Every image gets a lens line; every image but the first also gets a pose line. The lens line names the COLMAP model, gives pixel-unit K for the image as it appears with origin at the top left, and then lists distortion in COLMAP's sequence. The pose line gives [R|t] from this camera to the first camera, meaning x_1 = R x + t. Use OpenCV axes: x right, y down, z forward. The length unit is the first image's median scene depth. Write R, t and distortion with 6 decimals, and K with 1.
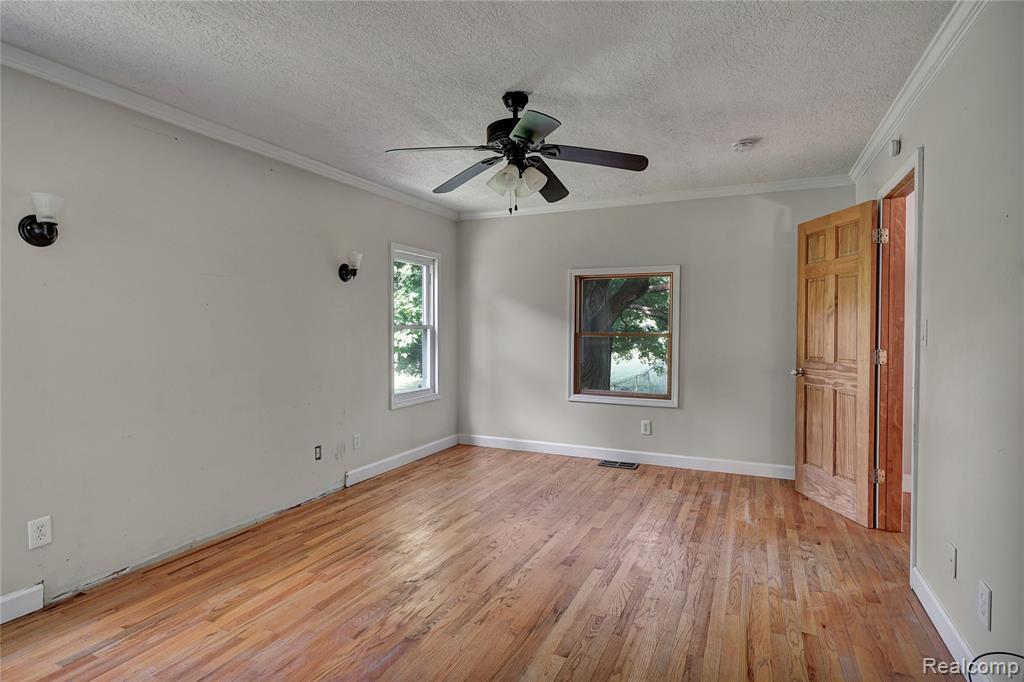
lens RADIAL K [[530.2, 0, 514.1], [0, 530.2, 339.6], [0, 0, 1]] dist [-0.001924, 0.003747]
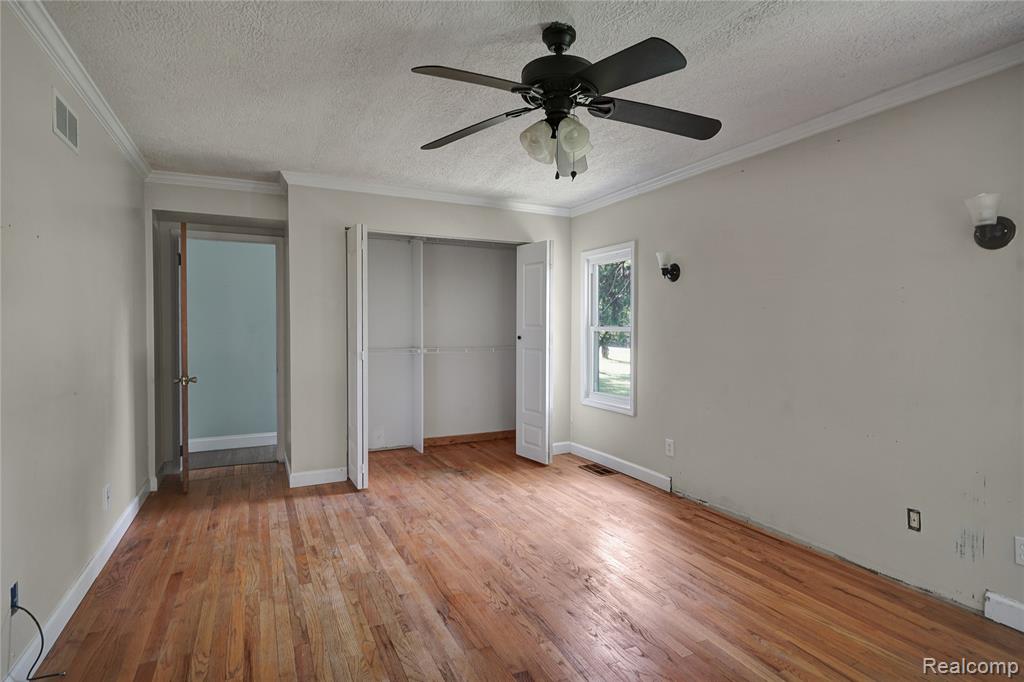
lens RADIAL K [[530.2, 0, 514.1], [0, 530.2, 337.1], [0, 0, 1]] dist [-0.001924, 0.003747]
pose [[-0.634853, 0.012088, -0.772538, 0.560972], [-0.022299, 0.999174, 0.033959, -0.031904], [0.772311, 0.038786, -0.634059, 1.257615]]
